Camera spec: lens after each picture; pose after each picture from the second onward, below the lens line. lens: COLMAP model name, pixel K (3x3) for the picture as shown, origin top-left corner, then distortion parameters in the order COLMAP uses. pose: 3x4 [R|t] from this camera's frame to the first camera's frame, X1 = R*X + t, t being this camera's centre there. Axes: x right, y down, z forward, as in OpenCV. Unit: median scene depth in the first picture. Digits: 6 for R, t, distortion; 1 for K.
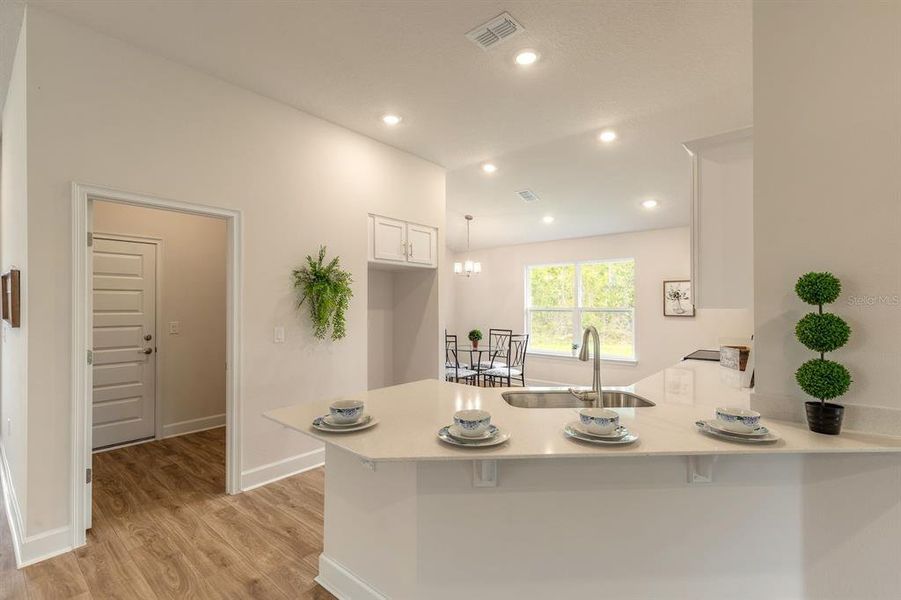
lens RADIAL K [[406.5, 0, 449.5], [0, 406.5, 297.6], [0, 0, 1]] dist [0.009548, -0.002568]
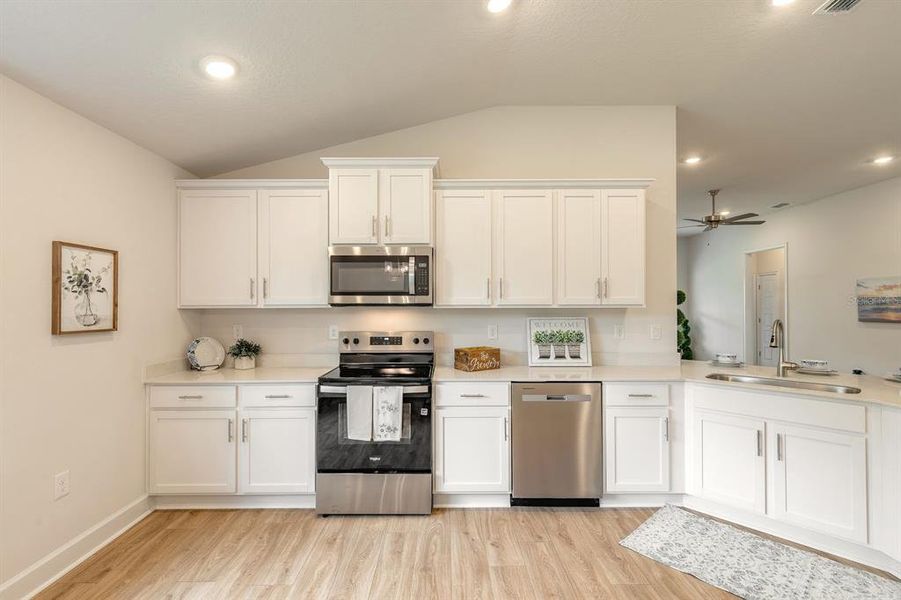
lens RADIAL K [[406.5, 0, 449.2], [0, 406.5, 302.5], [0, 0, 1]] dist [0.009548, -0.002568]
pose [[-0.651238, 0.008938, 0.758821, 0.008628], [-0.012107, 0.999681, -0.022165, 0.021911], [-0.758777, -0.023622, -0.650922, 1.077718]]
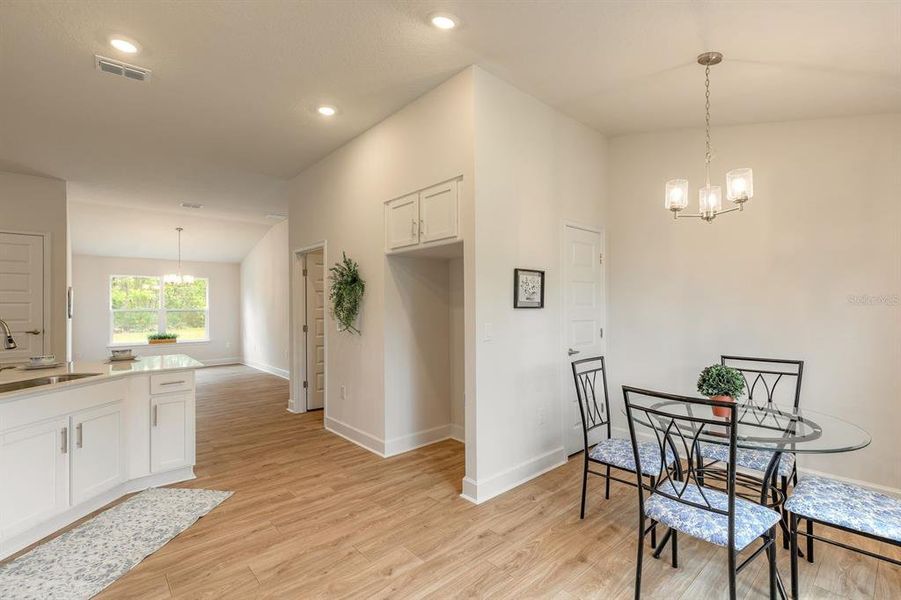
lens RADIAL K [[406.5, 0, 446.1], [0, 406.5, 303.1], [0, 0, 1]] dist [0.009548, -0.002568]
pose [[-0.139993, -0.004368, -0.990143, 0.553094], [0.027755, 0.999580, -0.008334, 0.026251], [0.989763, -0.028648, -0.139813, 1.002562]]
